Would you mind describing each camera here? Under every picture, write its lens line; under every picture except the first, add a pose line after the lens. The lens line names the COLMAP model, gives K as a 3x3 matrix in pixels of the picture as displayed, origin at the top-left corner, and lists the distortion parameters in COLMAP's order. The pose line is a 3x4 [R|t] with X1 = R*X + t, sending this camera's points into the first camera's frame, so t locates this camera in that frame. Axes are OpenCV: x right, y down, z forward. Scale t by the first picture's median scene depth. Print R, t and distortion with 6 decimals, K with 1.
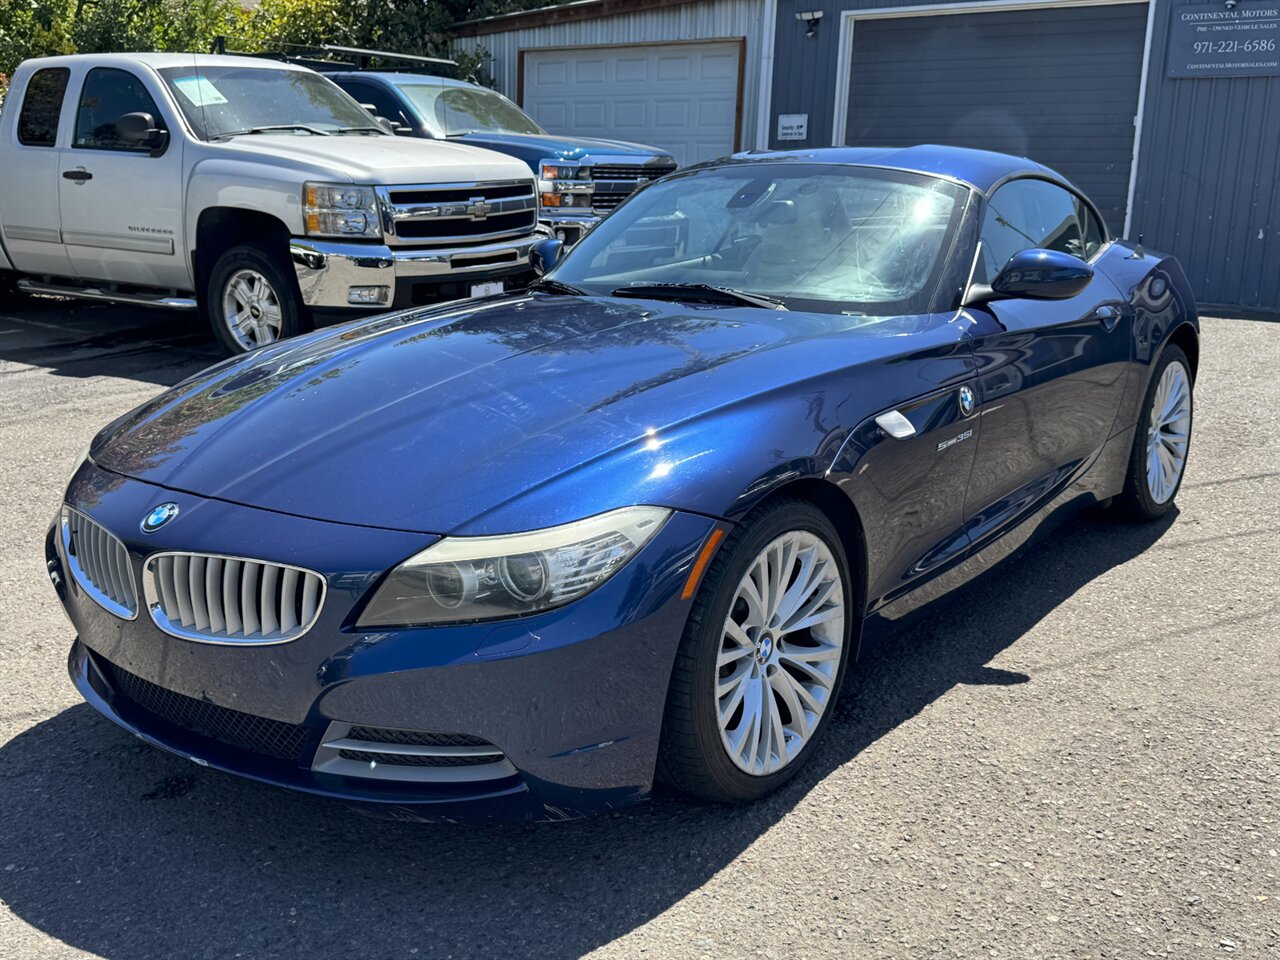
lens RADIAL K [[1293.7, 0, 643.9], [0, 1293.7, 479.4], [0, 0, 1]] dist [0.019036, -0.080606]
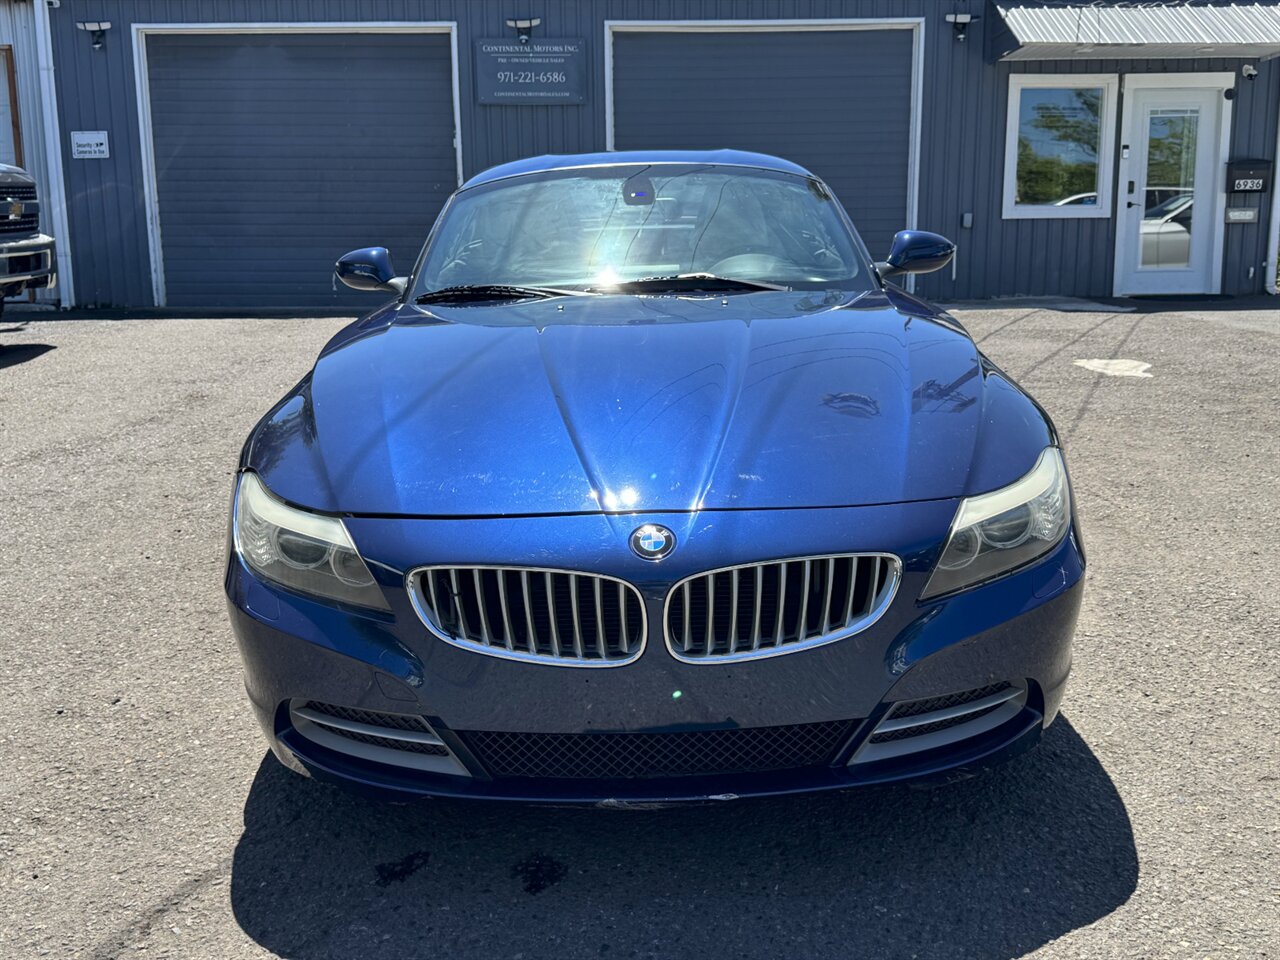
lens RADIAL K [[1272.2, 0, 637.1], [0, 1272.2, 480.6], [0, 0, 1]] dist [0.068922, -0.140882]
pose [[0.815839, -0.136489, 0.561941, -0.682660], [0.144112, 0.989075, 0.031011, -0.032732], [-0.560035, 0.055683, 0.826596, 0.189675]]
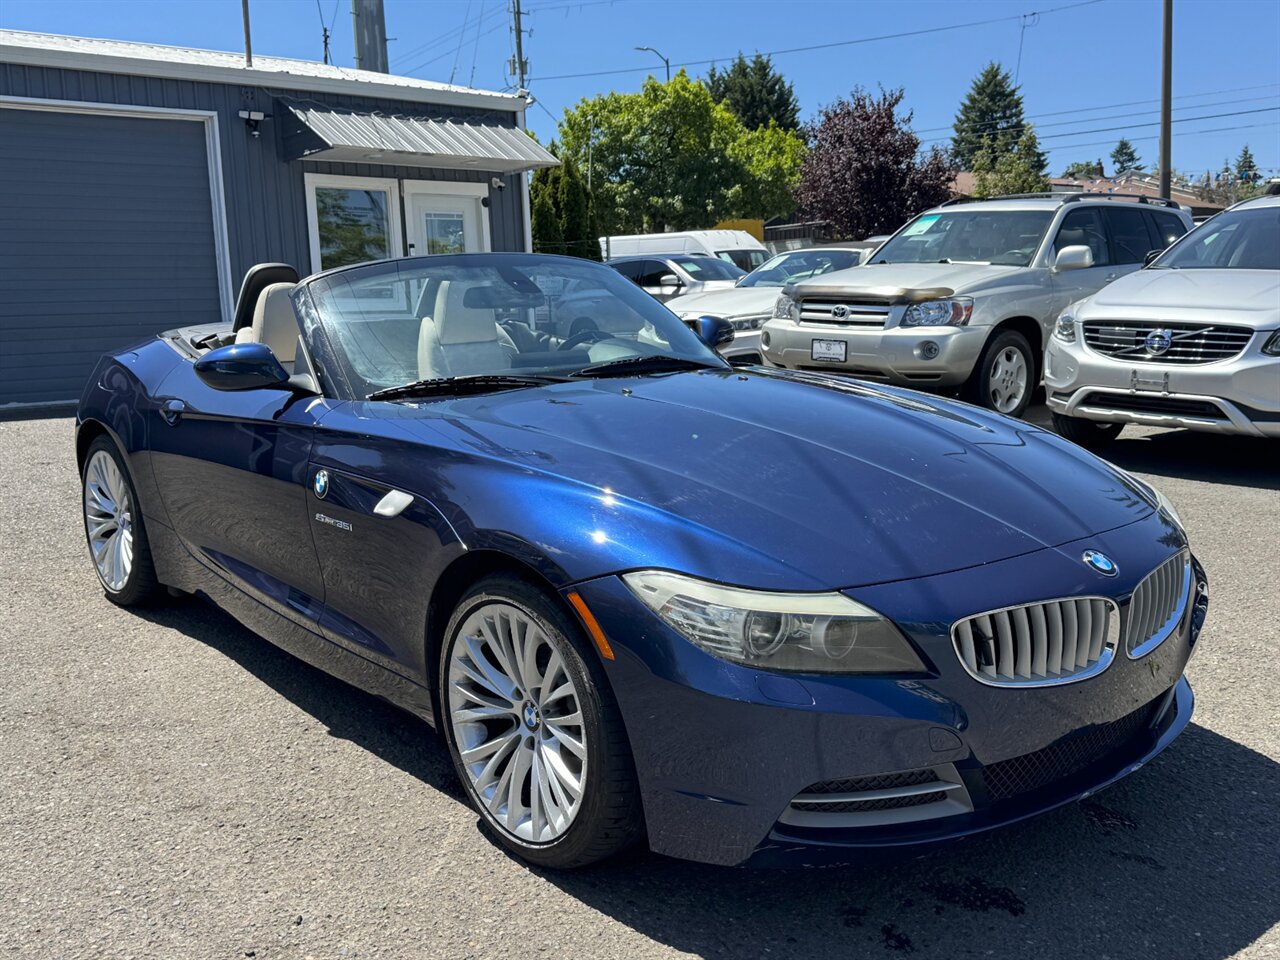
lens RADIAL K [[1262.0, 0, 642.5], [0, 1262.0, 478.3], [0, 0, 1]] dist [0.085466, -0.167848]
pose [[0.274553, -0.151292, 0.949596, -1.181144], [0.226162, 0.970001, 0.089153, -0.189647], [-0.934597, 0.190286, 0.300533, 0.841710]]
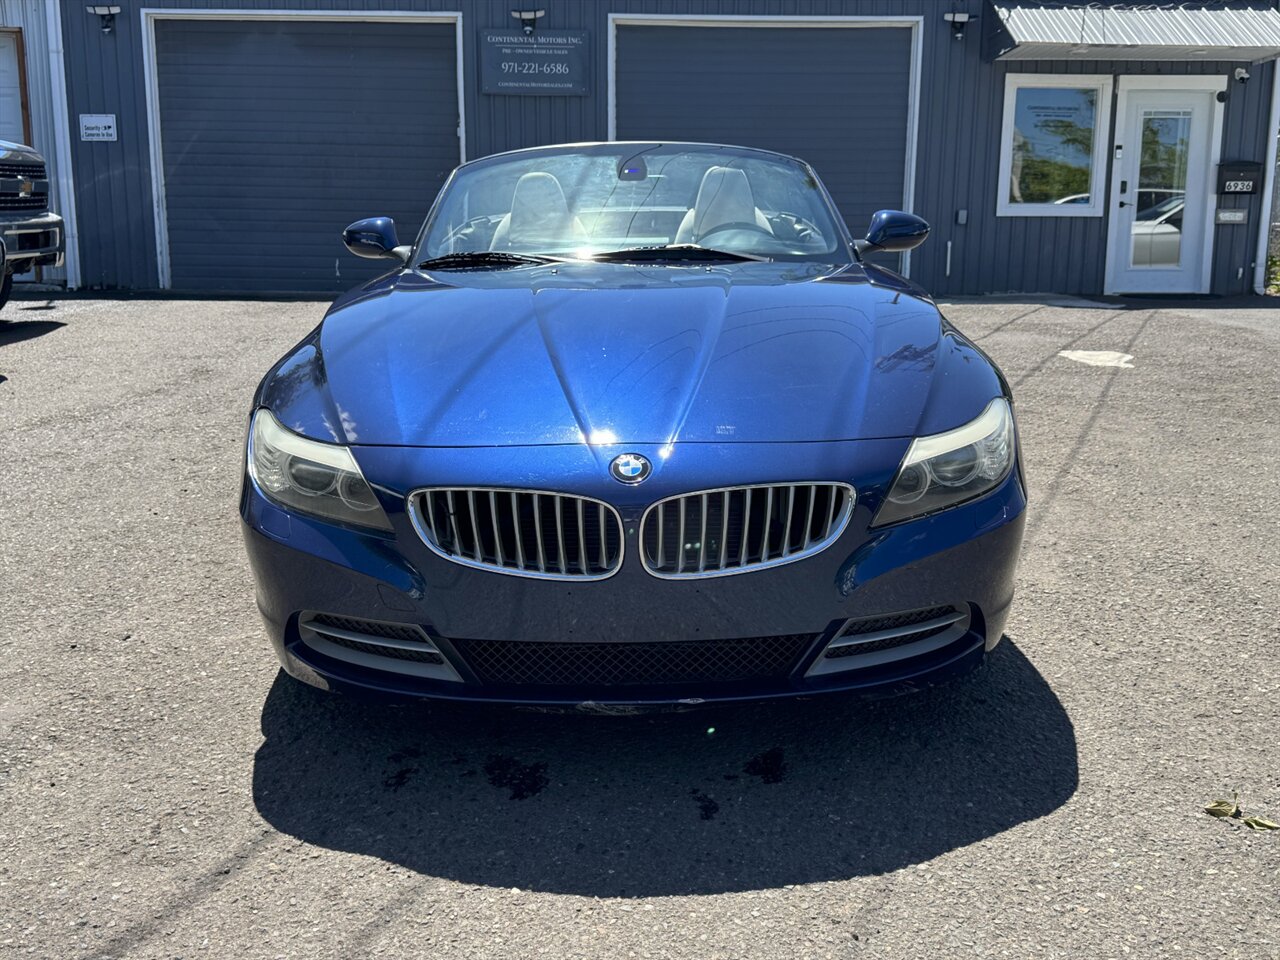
lens RADIAL K [[1265.4, 0, 640.4], [0, 1265.4, 483.8], [0, 0, 1]] dist [0.080309, -0.163842]
pose [[0.815950, -0.126066, 0.564209, -0.712549], [0.127695, 0.991131, 0.036786, 0.005144], [-0.563843, 0.042032, 0.824812, 0.132354]]
